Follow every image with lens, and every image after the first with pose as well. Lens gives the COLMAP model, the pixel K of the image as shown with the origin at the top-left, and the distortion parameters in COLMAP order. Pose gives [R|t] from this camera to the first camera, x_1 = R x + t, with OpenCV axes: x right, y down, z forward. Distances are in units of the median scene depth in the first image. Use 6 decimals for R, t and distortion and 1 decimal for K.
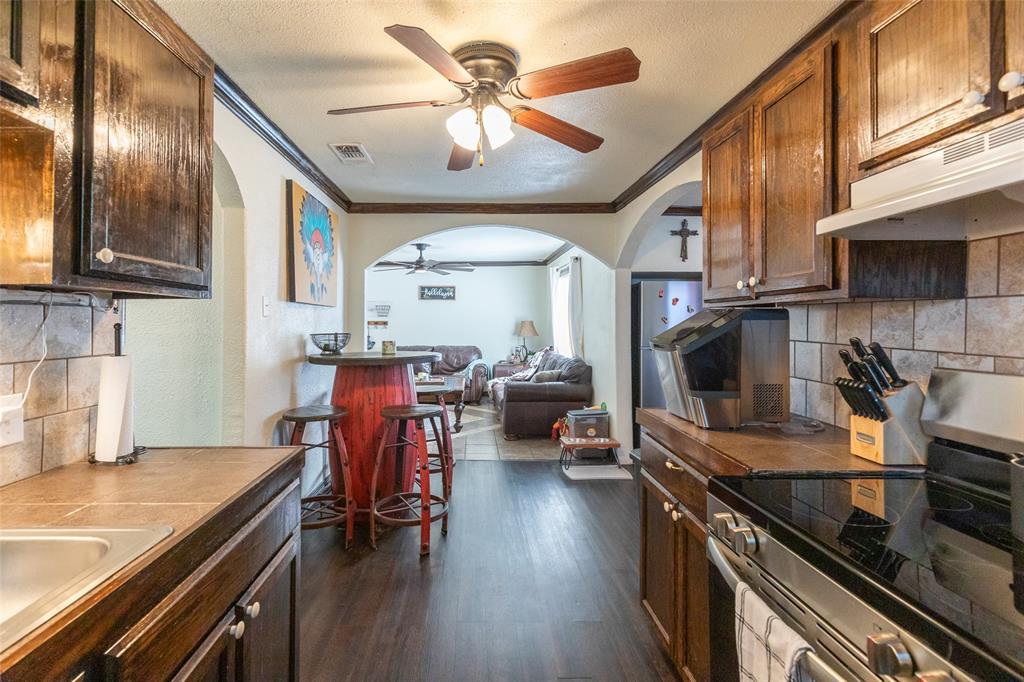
lens RADIAL K [[466.8, 0, 478.6], [0, 466.8, 315.9], [0, 0, 1]] dist [0.012044, -0.000083]
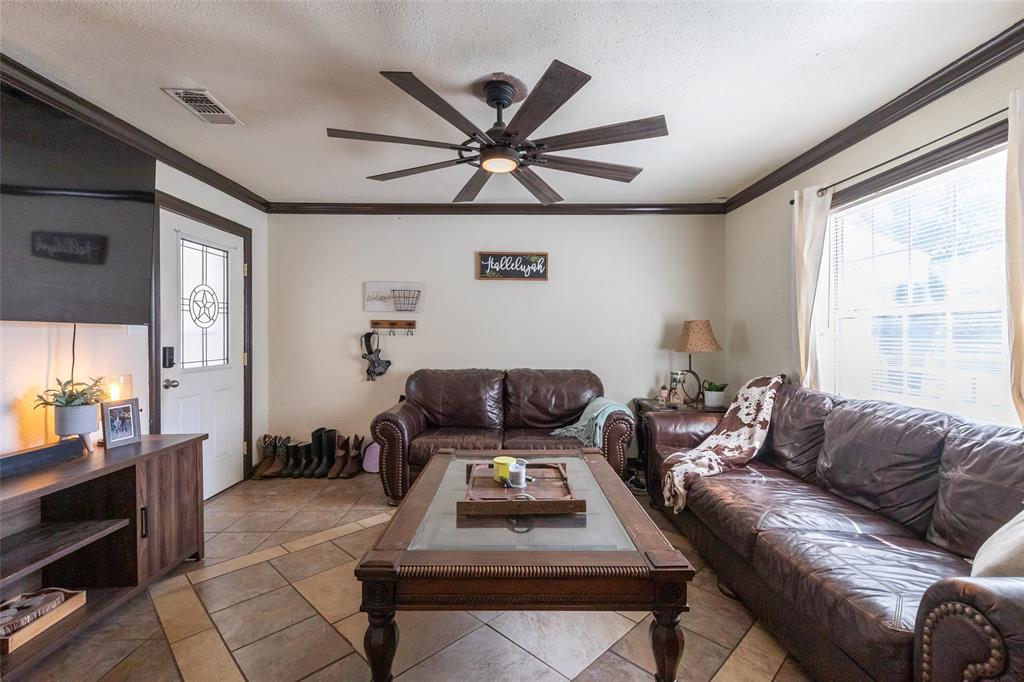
lens RADIAL K [[466.8, 0, 515.8], [0, 466.8, 336.3], [0, 0, 1]] dist [0.012044, -0.000083]
pose [[0.999904, 0.004230, 0.013177, -0.091295], [-0.004407, 0.999899, 0.013495, 0.020868], [-0.013119, -0.013552, 0.999822, 0.490112]]
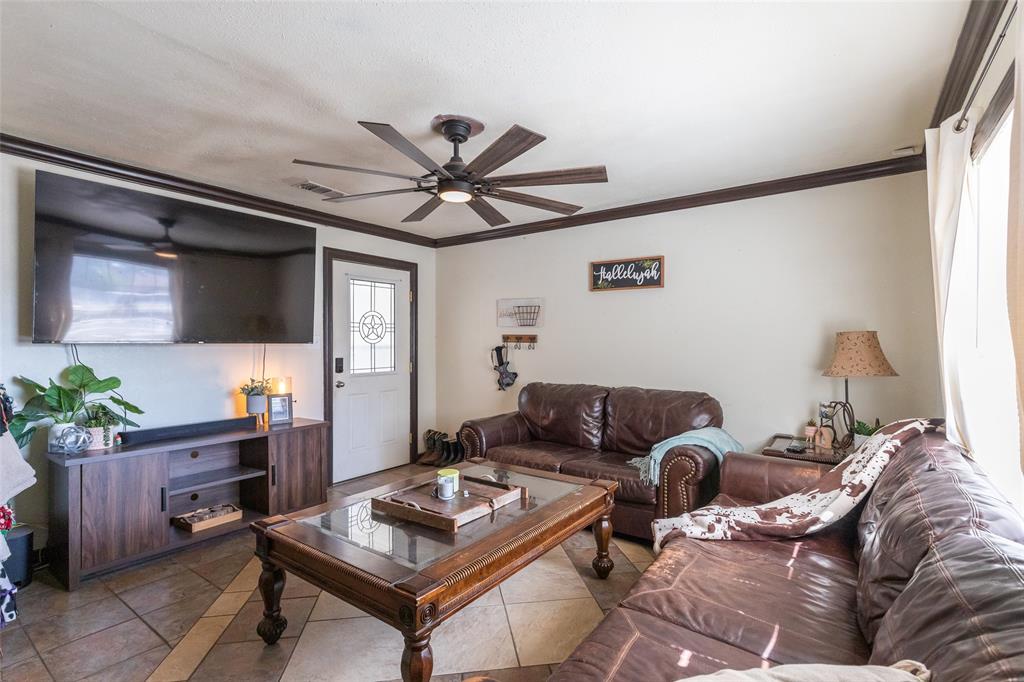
lens RADIAL K [[490.9, 0, 506.0], [0, 490.9, 339.9], [0, 0, 1]] dist [0.001296, -0.000522]
pose [[0.807247, 0.001065, -0.590213, 0.105363], [0.004654, 0.999956, 0.008170, 0.012113], [0.590196, -0.009342, 0.807206, 0.533882]]
